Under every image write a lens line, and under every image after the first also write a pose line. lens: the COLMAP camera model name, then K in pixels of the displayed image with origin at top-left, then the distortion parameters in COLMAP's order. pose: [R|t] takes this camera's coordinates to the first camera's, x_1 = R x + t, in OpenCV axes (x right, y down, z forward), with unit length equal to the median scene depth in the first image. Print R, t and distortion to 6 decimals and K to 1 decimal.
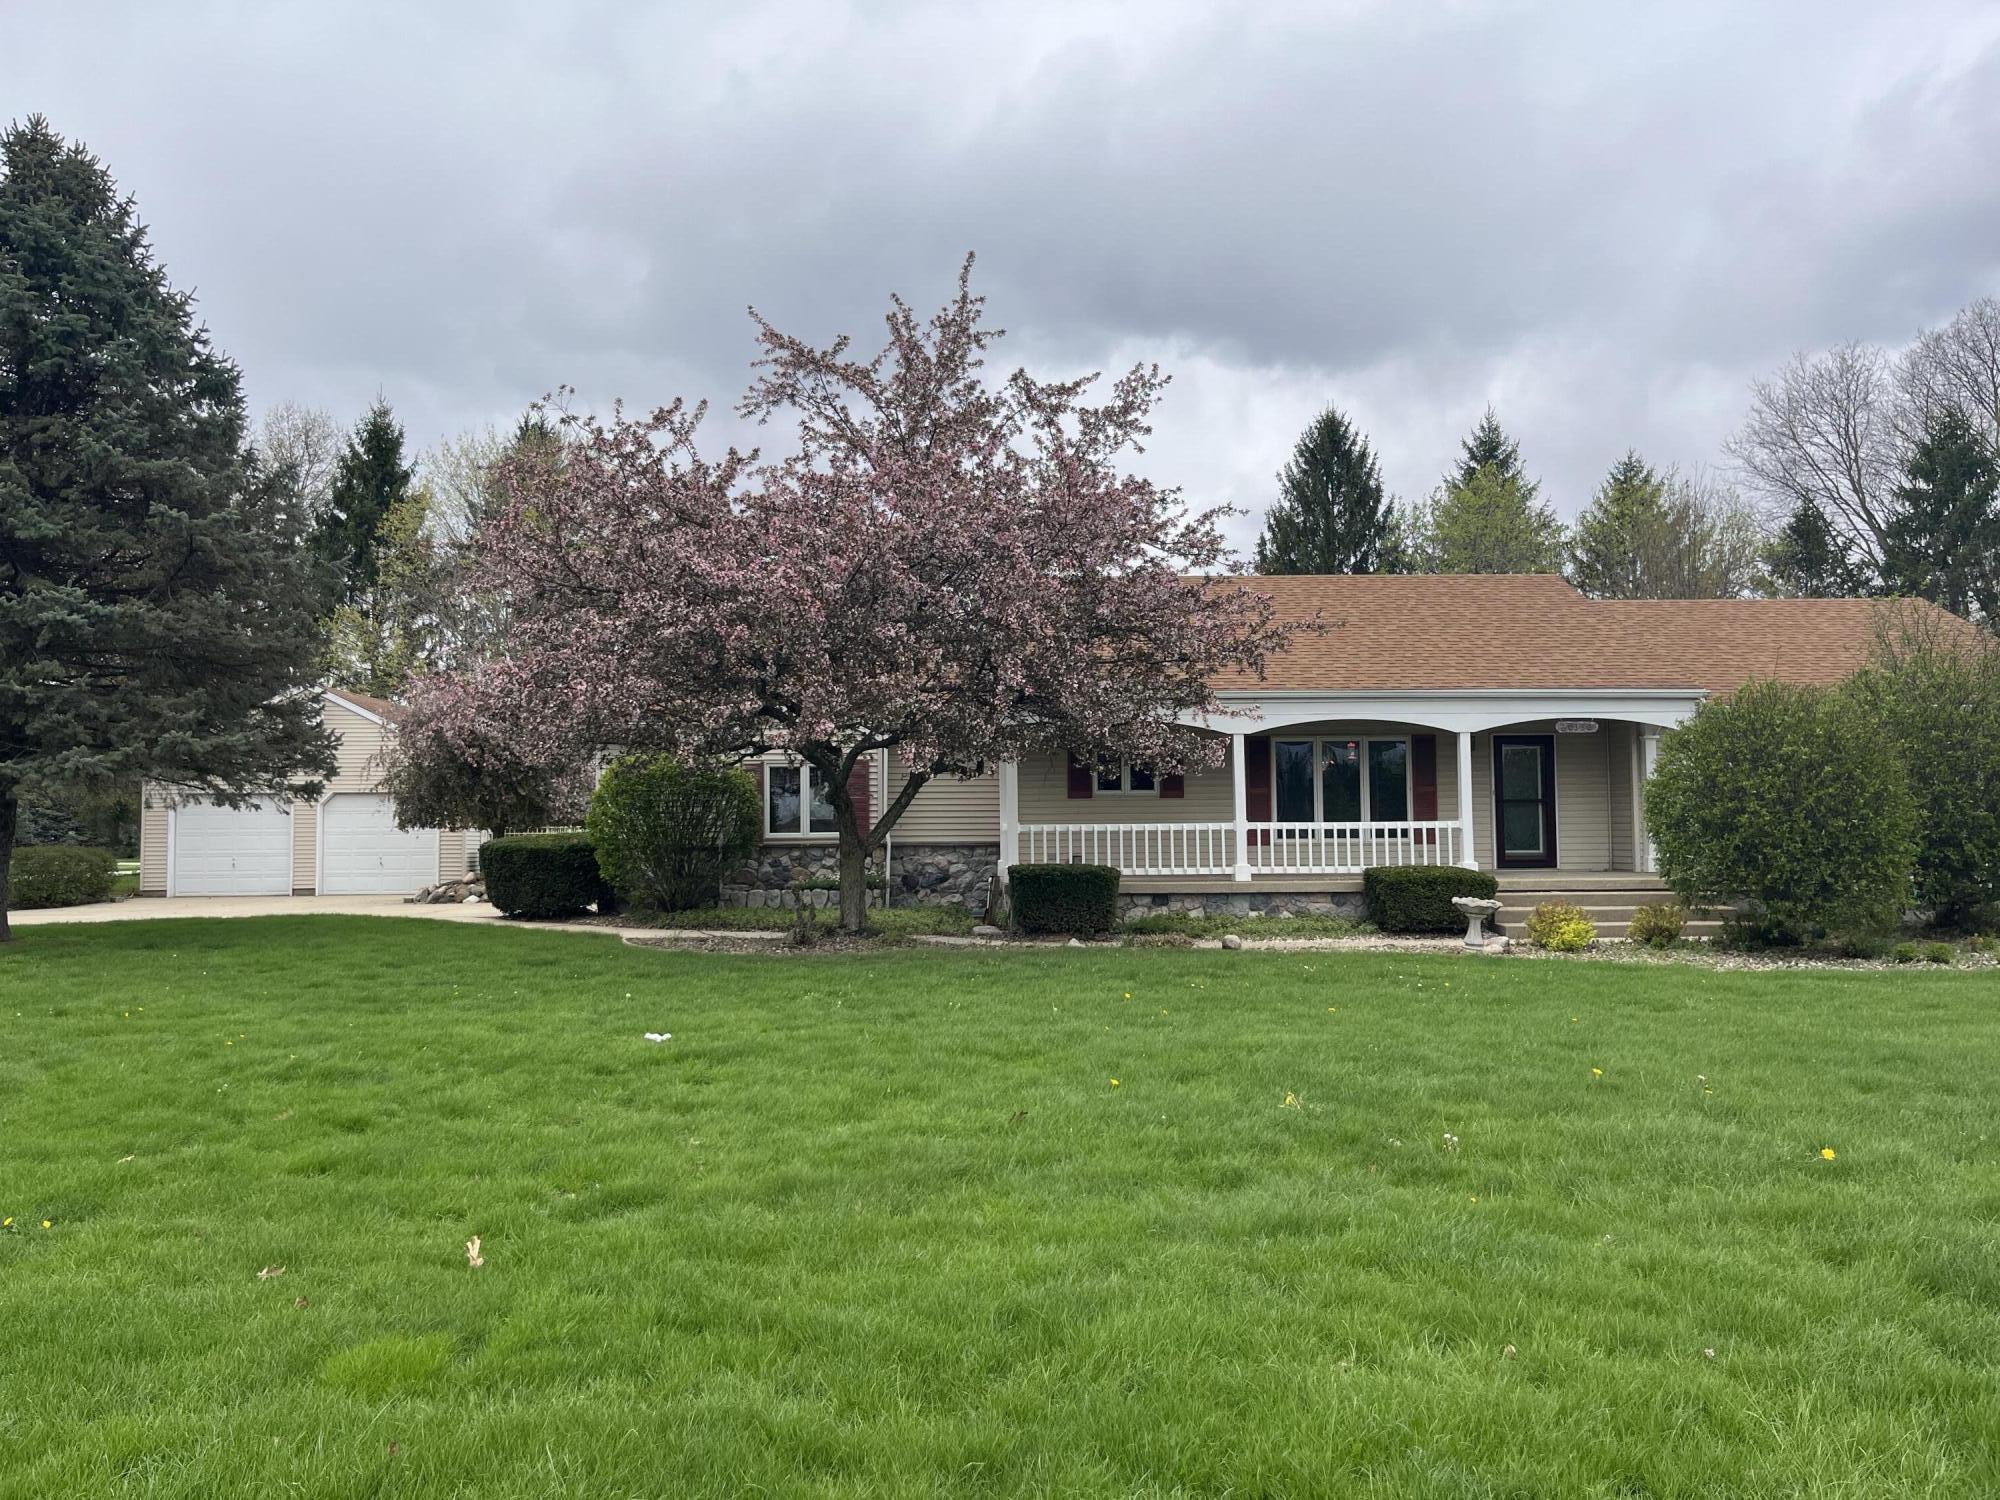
lens RADIAL K [[1492.1, 0, 995.4], [0, 1492.1, 752.1], [0, 0, 1]] dist [-0.006008, -0.001890]
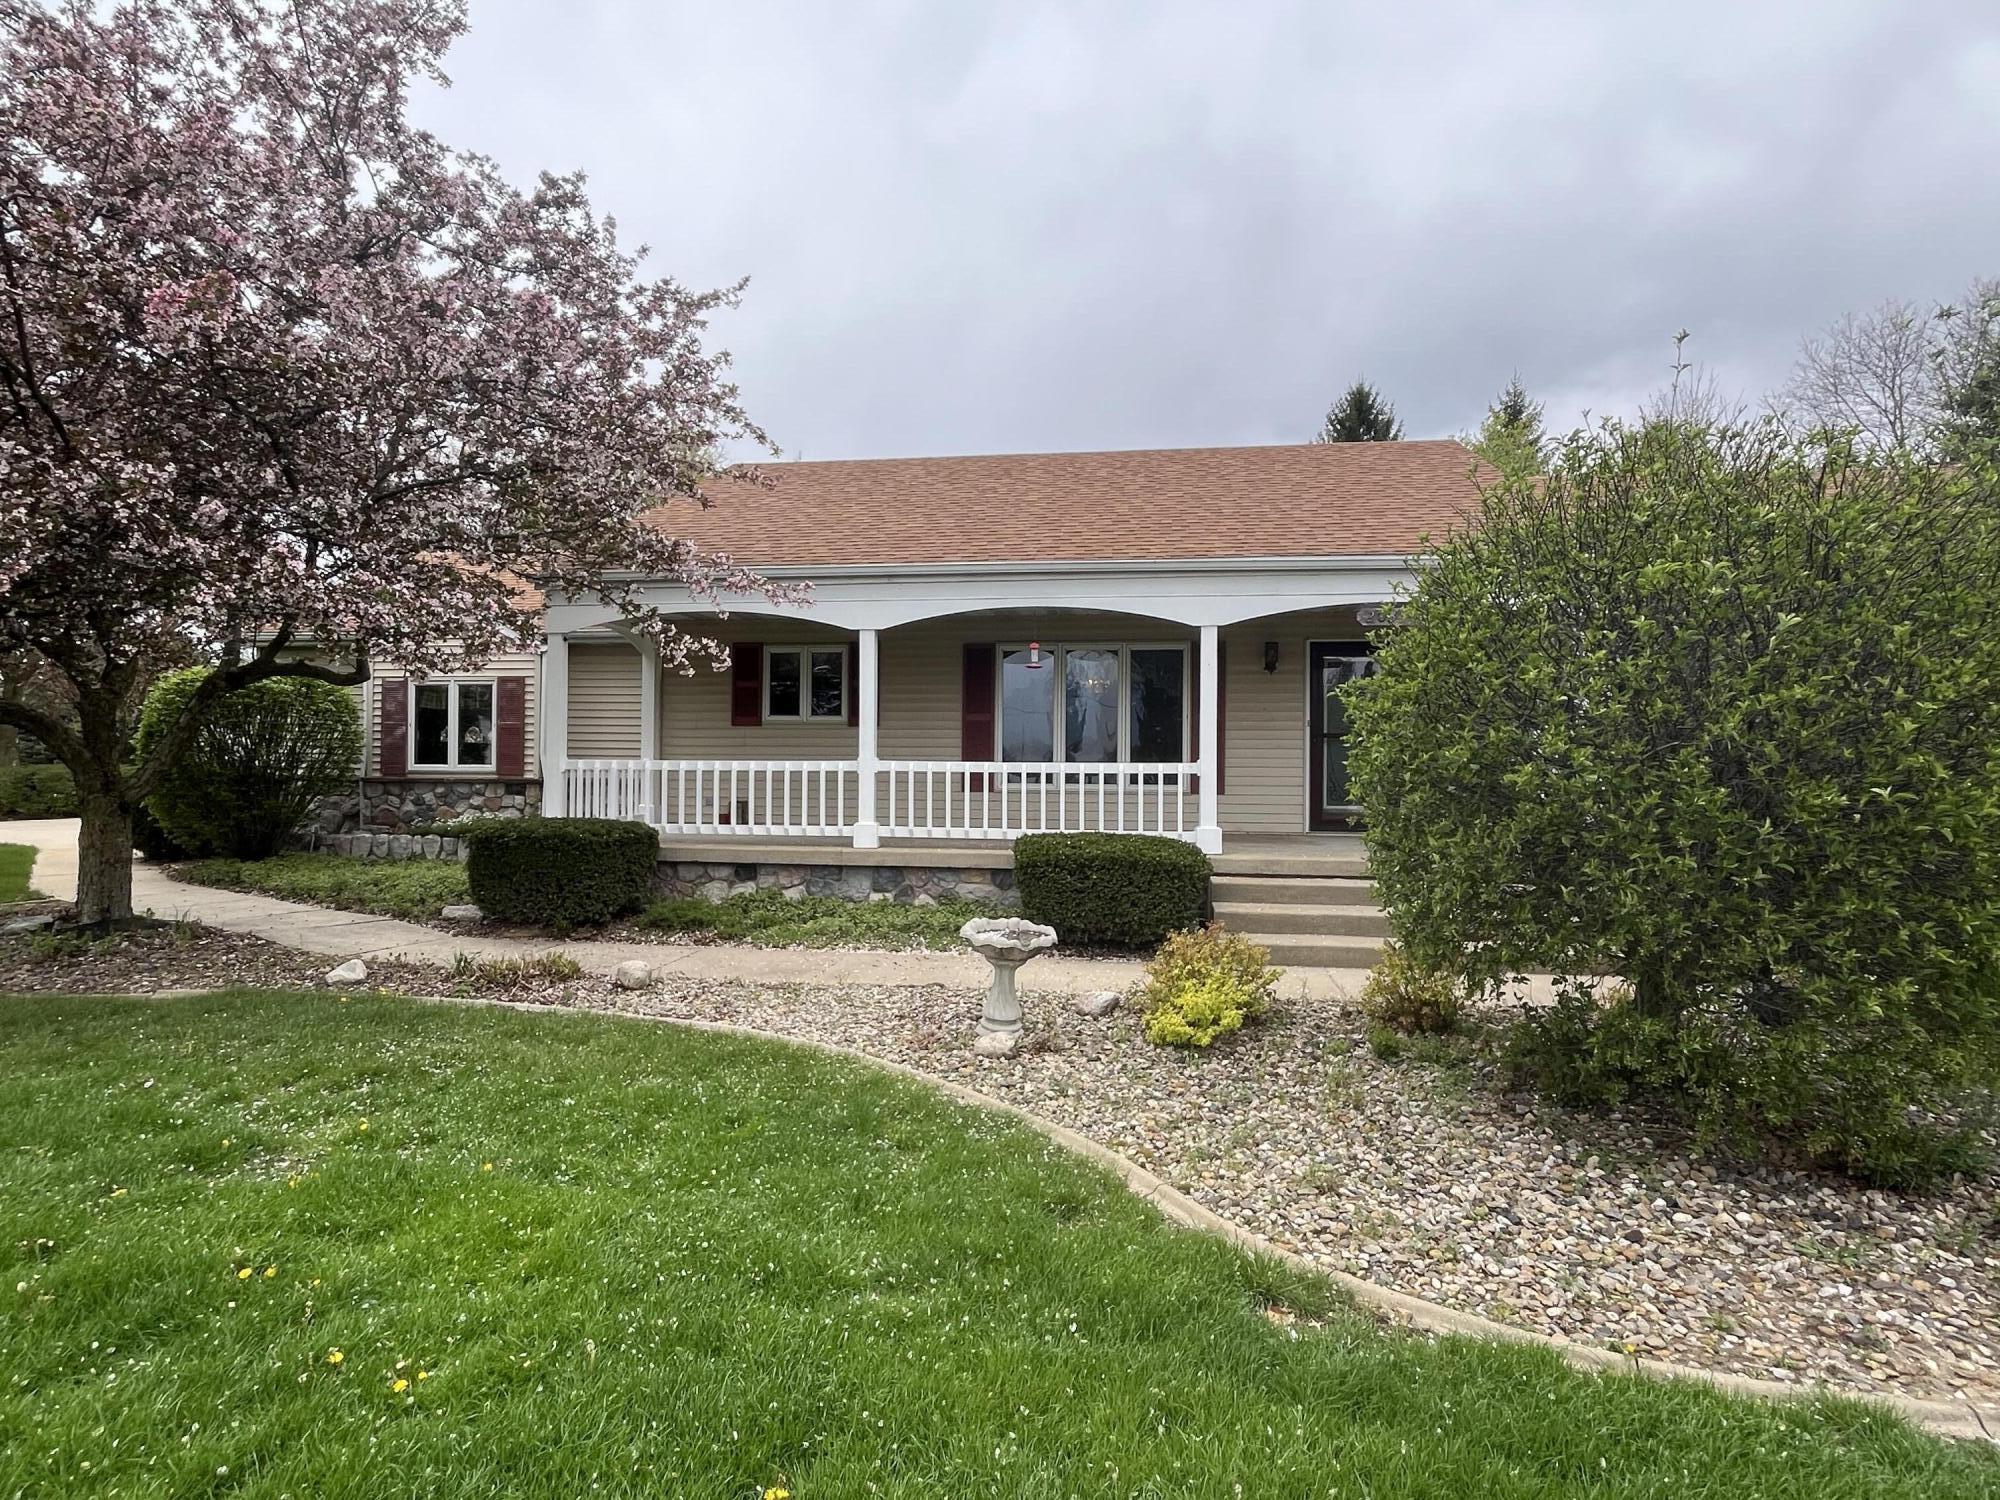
lens RADIAL K [[1065.1, 0, 1006.0], [0, 1065.1, 748.1], [0, 0, 1]] dist [0.000341, -0.000779]
pose [[0.985325, 0.015356, -0.169995, 0.310216], [-0.008835, 0.999198, 0.039049, 0.021663], [0.170459, -0.036974, 0.984671, 0.535227]]
